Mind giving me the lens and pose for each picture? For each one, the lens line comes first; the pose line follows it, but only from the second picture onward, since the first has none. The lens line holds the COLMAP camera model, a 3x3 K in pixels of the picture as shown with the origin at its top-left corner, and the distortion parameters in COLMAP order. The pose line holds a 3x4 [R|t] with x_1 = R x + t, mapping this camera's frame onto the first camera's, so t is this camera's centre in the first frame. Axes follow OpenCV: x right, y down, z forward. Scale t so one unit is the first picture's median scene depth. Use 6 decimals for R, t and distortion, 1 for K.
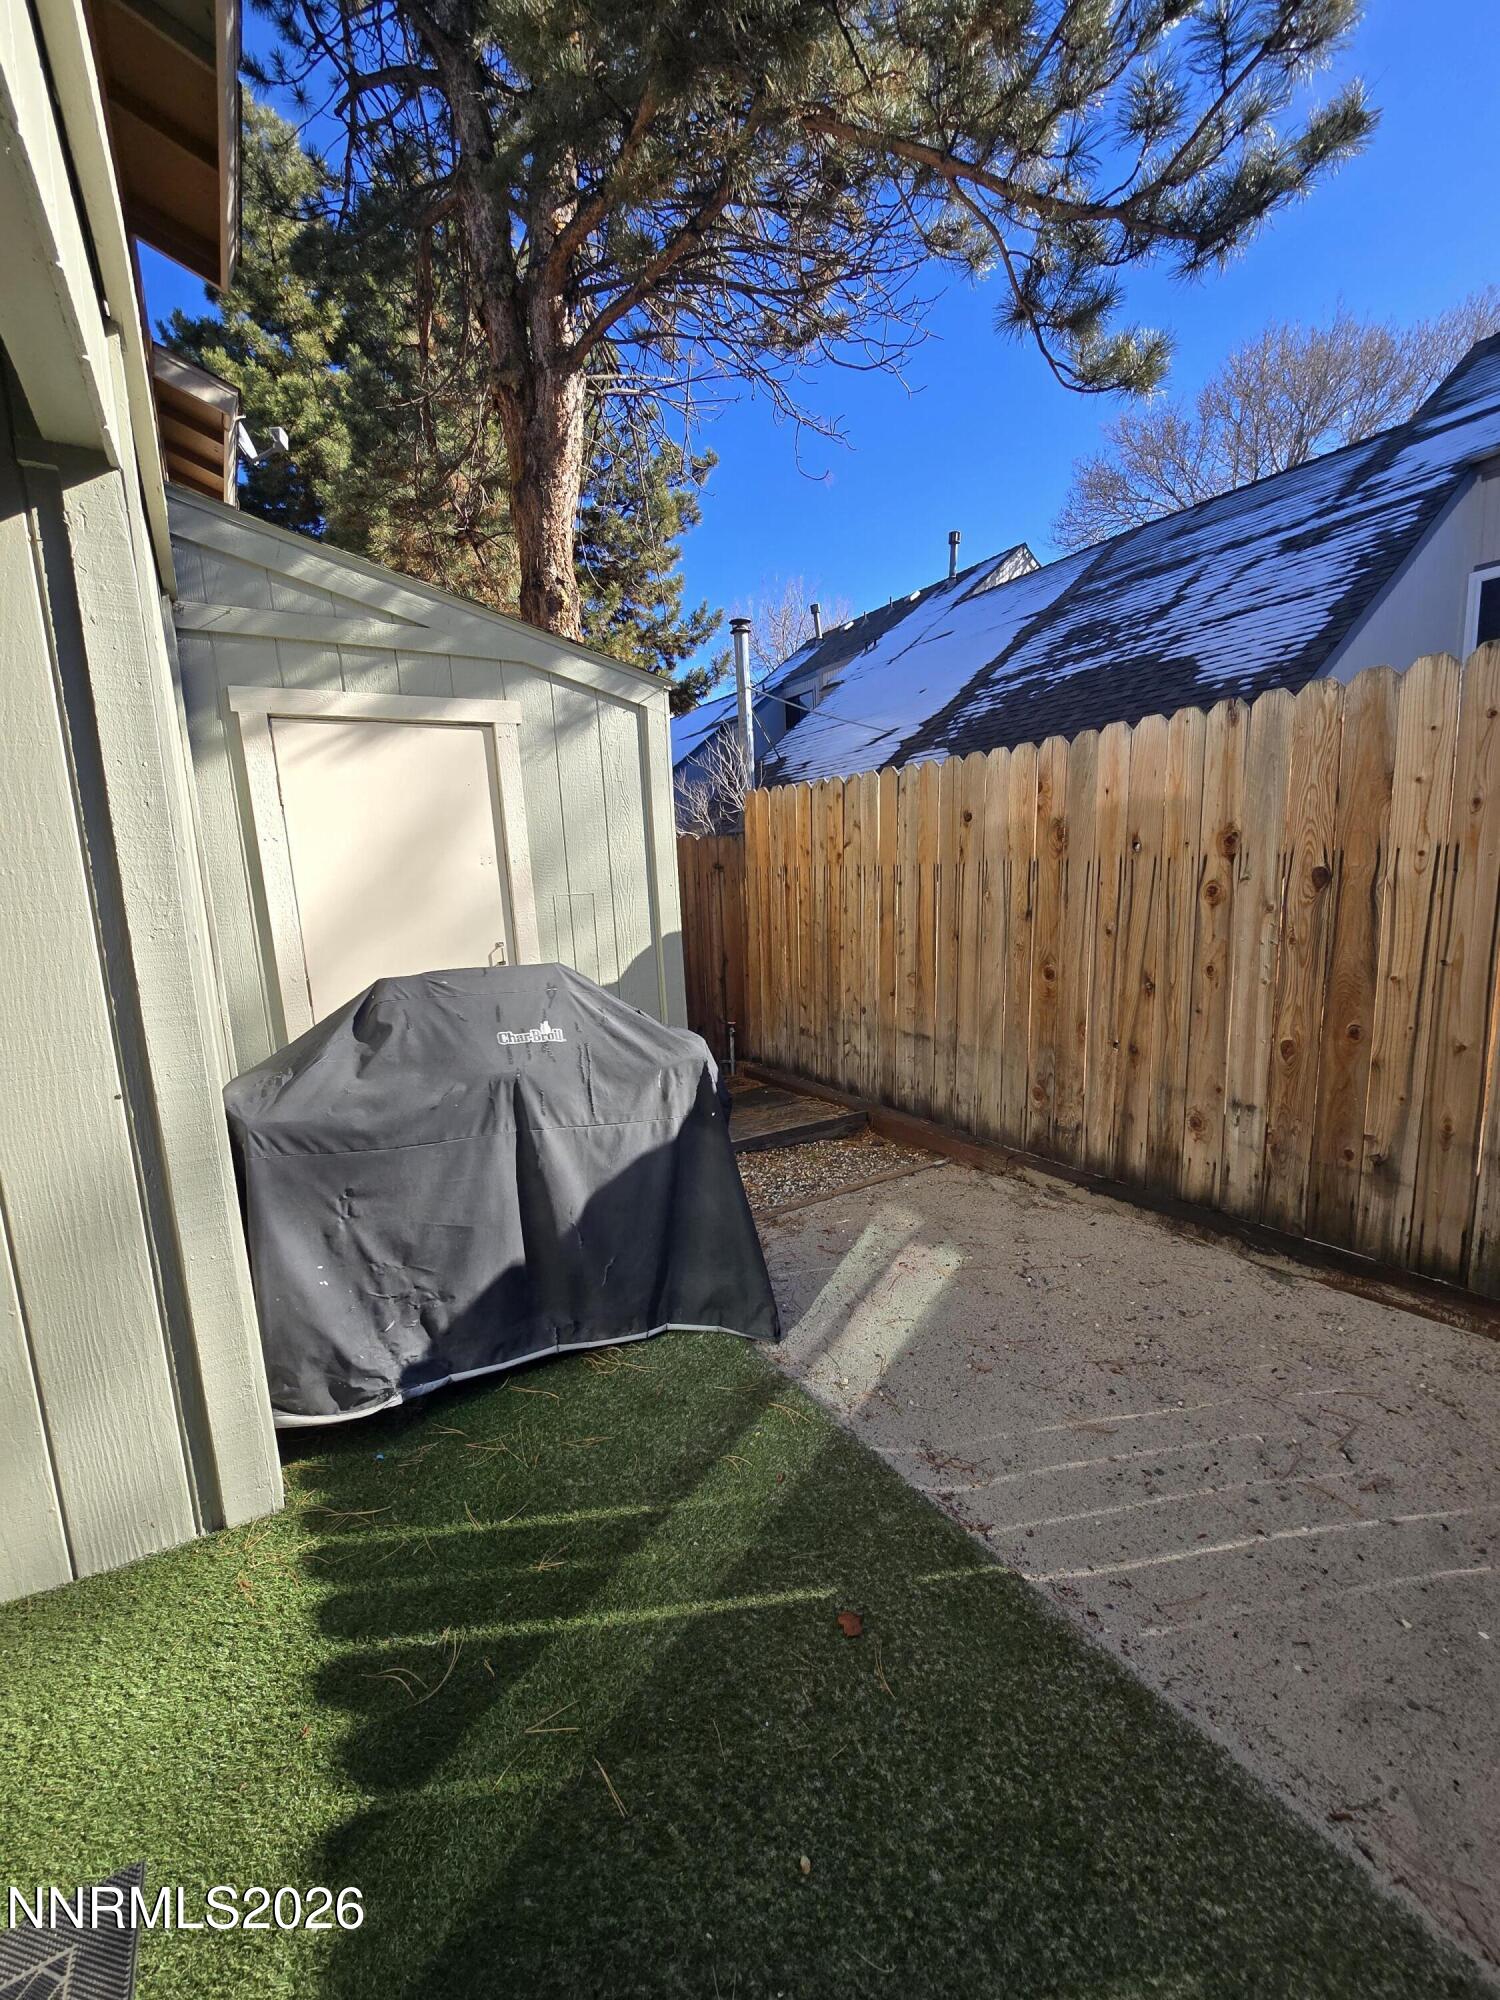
lens RADIAL K [[820.0, 0, 745.9], [0, 820.0, 995.8], [0, 0, 1]] dist [-0.003512, 0.001260]
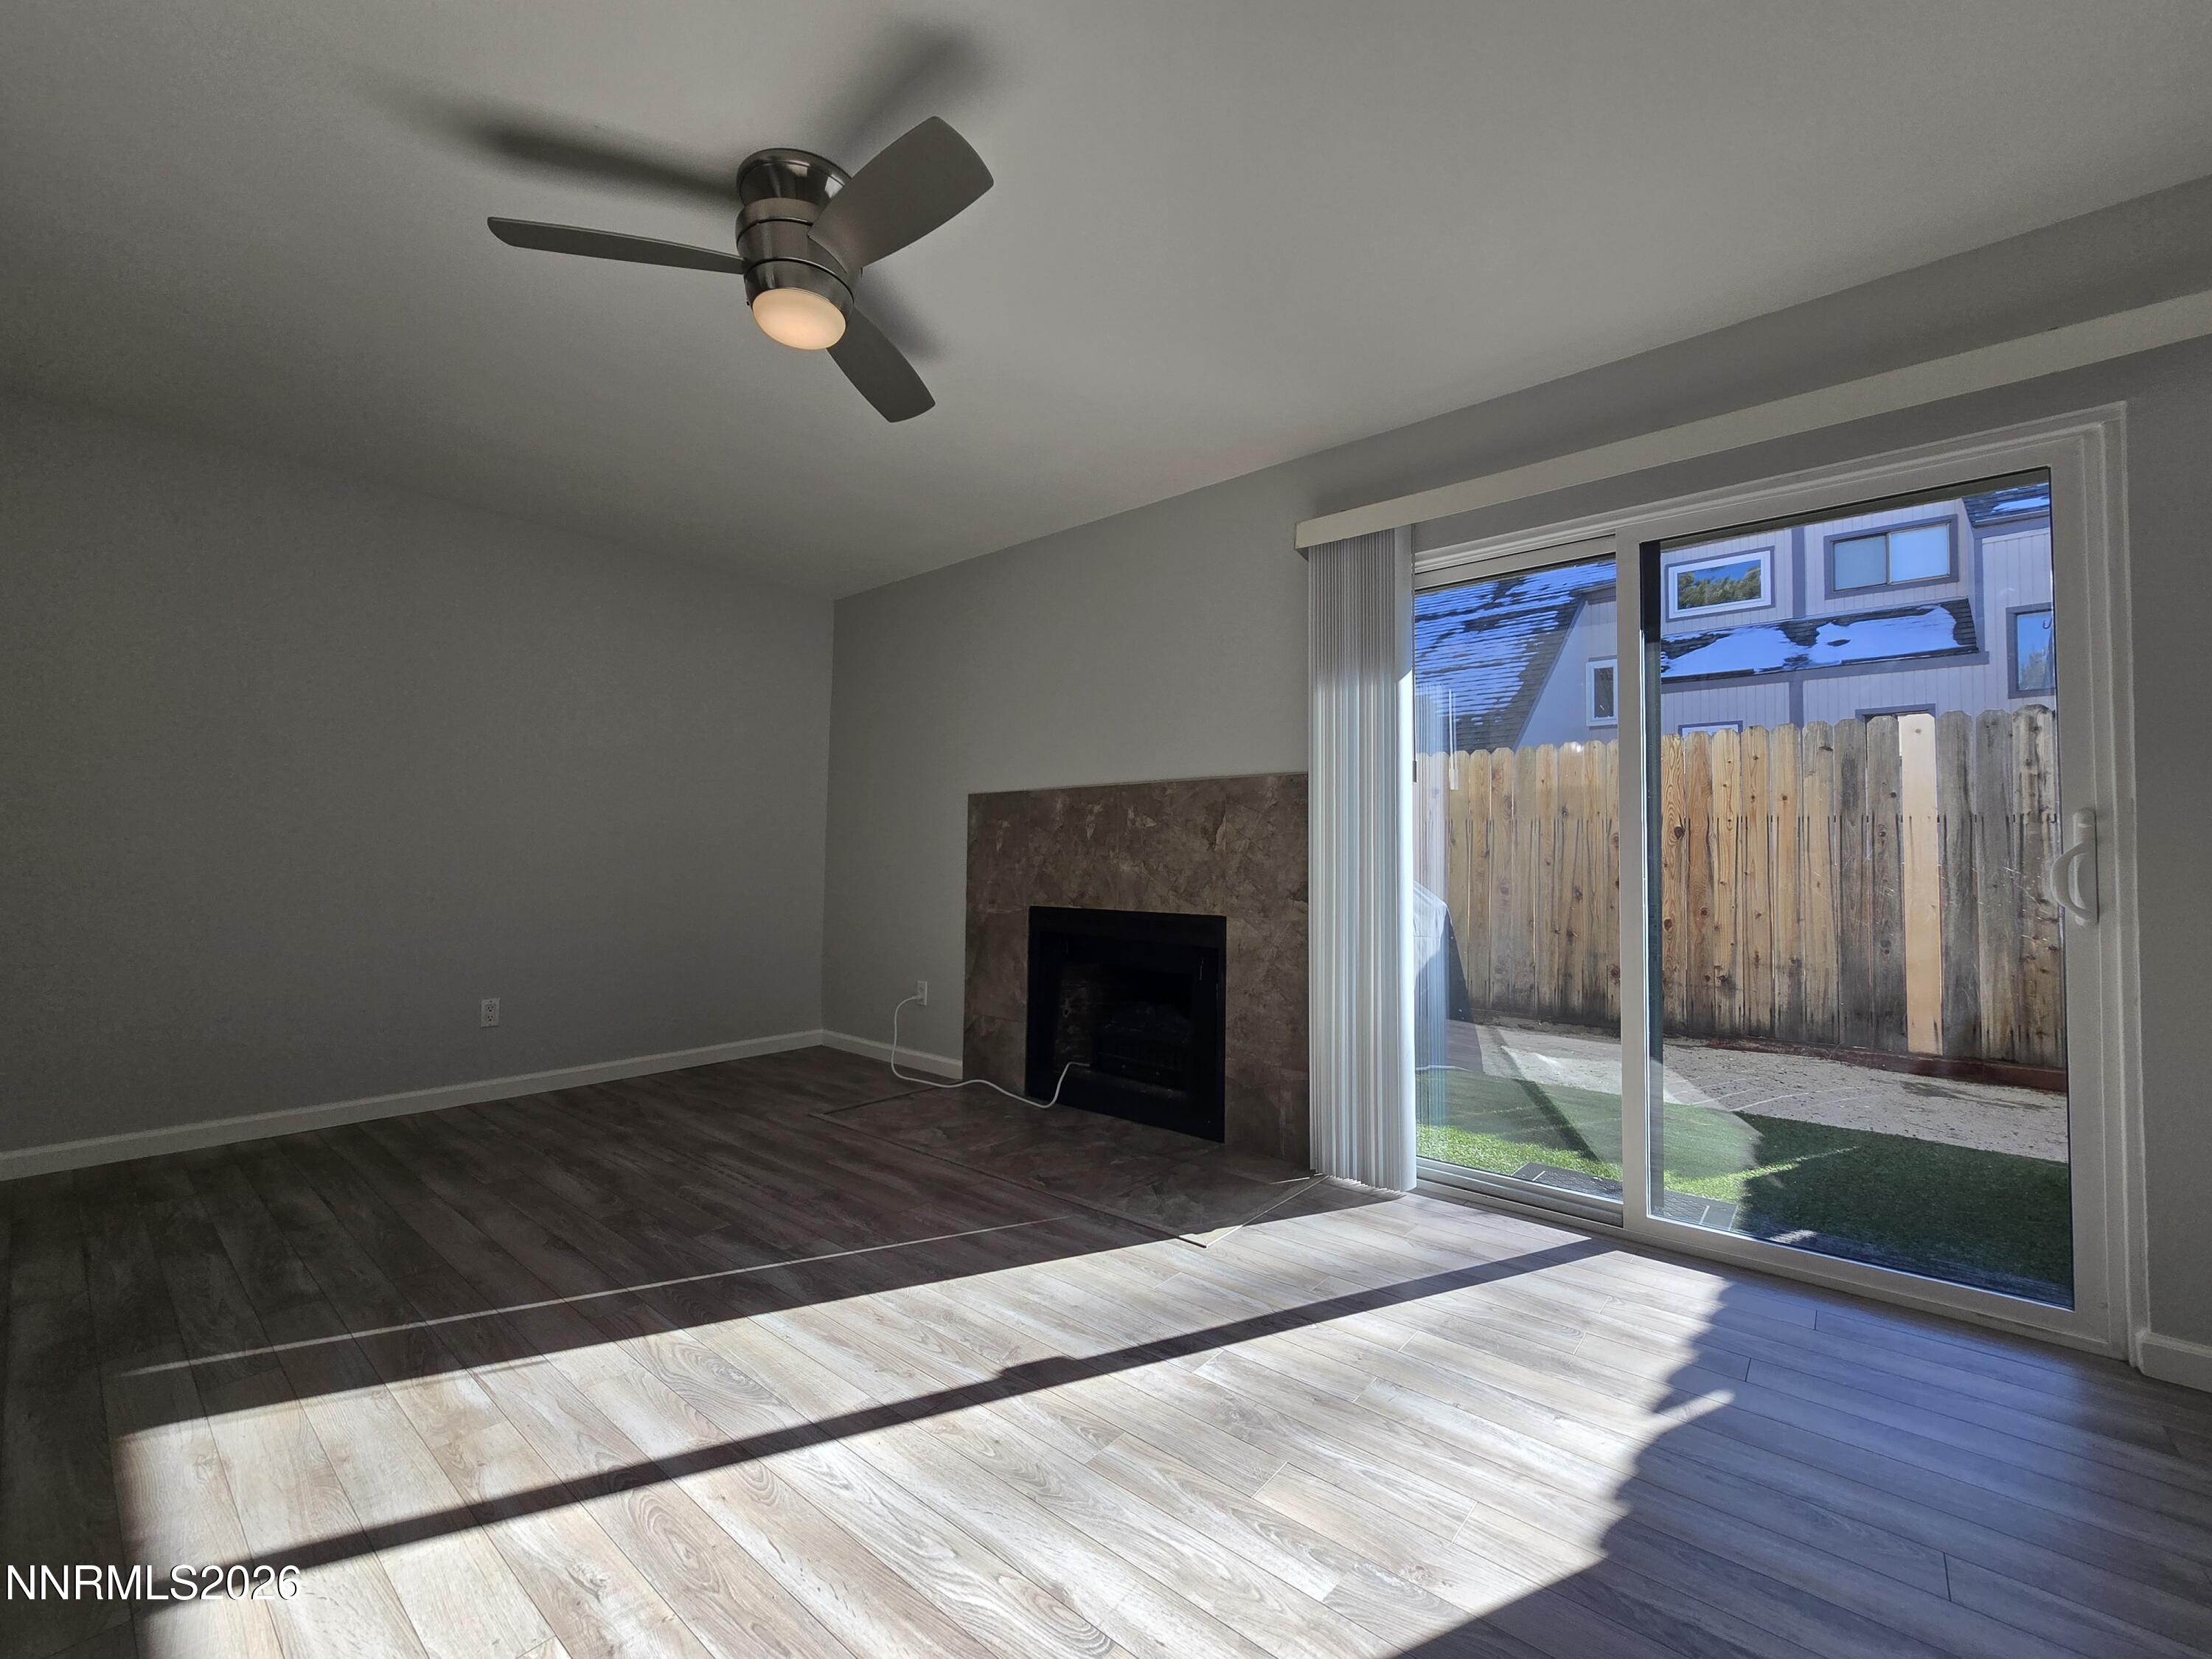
lens RADIAL K [[907.0, 0, 1099.8], [0, 907.0, 820.5], [0, 0, 1]] dist [-0.003512, 0.001260]
pose [[0.952167, 0.067194, 0.298100, -1.013634], [-0.007003, 0.980066, -0.198548, 0.215508], [-0.305499, 0.186963, 0.933657, -0.476997]]
